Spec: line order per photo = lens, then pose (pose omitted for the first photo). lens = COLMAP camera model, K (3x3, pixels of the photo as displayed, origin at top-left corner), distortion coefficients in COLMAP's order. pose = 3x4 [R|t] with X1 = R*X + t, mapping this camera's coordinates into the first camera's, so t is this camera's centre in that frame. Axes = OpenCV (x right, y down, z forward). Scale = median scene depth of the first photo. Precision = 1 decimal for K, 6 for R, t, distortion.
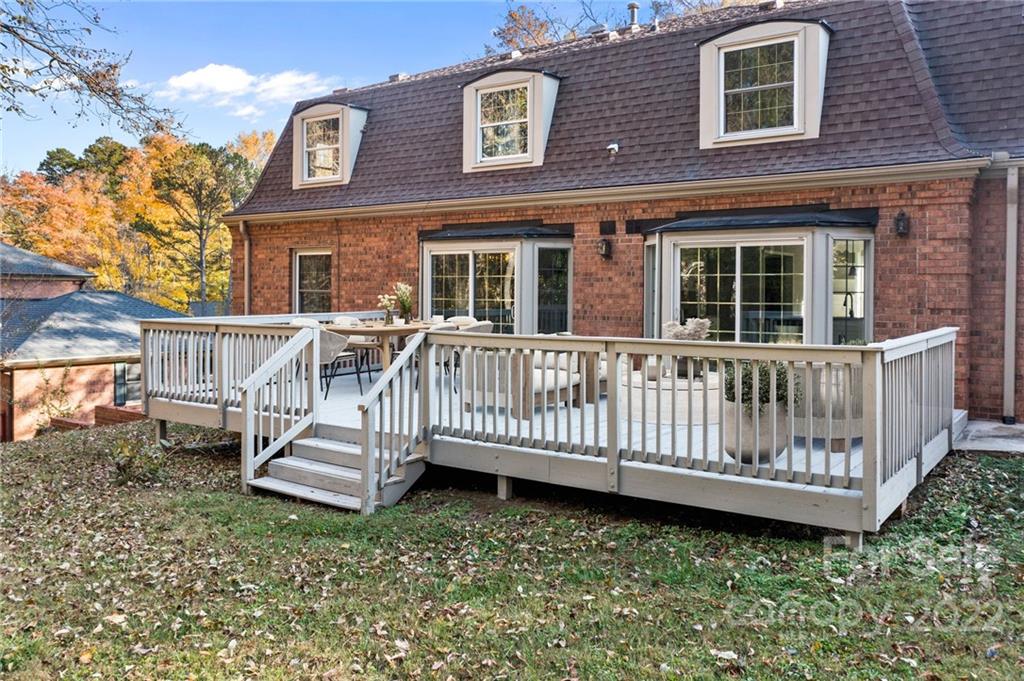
lens RADIAL K [[823.0, 0, 515.2], [0, 823.0, 293.2], [0, 0, 1]] dist [-0.015746, -0.005271]
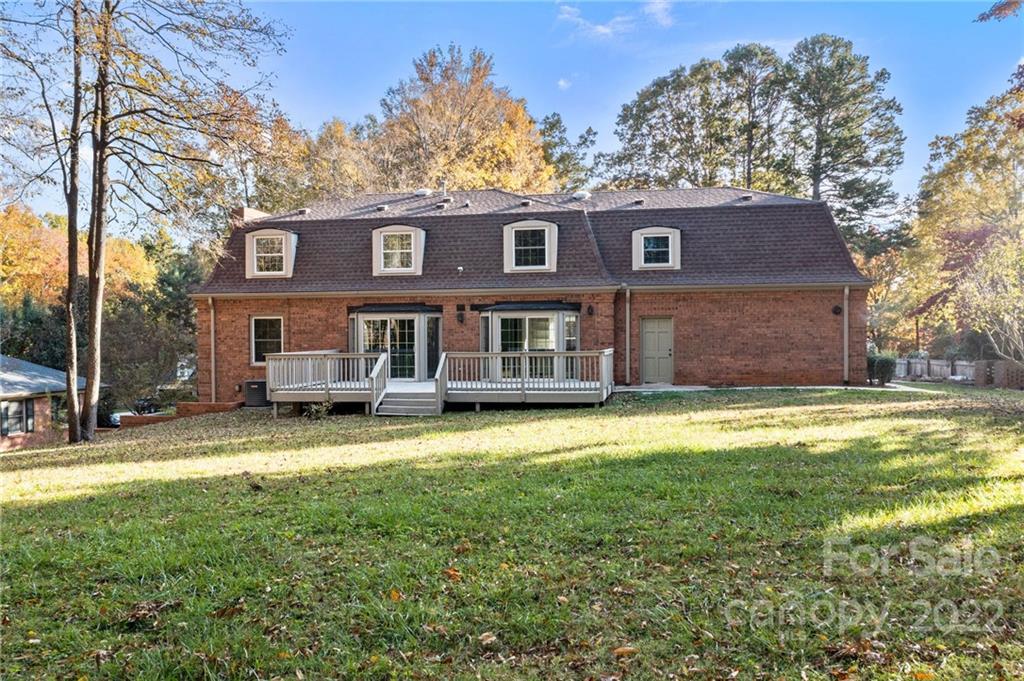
lens RADIAL K [[832.2, 0, 512.0], [0, 832.2, 340.5], [0, 0, 1]] dist [-0.006532, 0.001237]
pose [[0.904614, -0.012987, 0.426034, -0.710912], [0.014006, 0.999902, 0.000741, 0.004932], [-0.426001, 0.005297, 0.904707, -1.030779]]
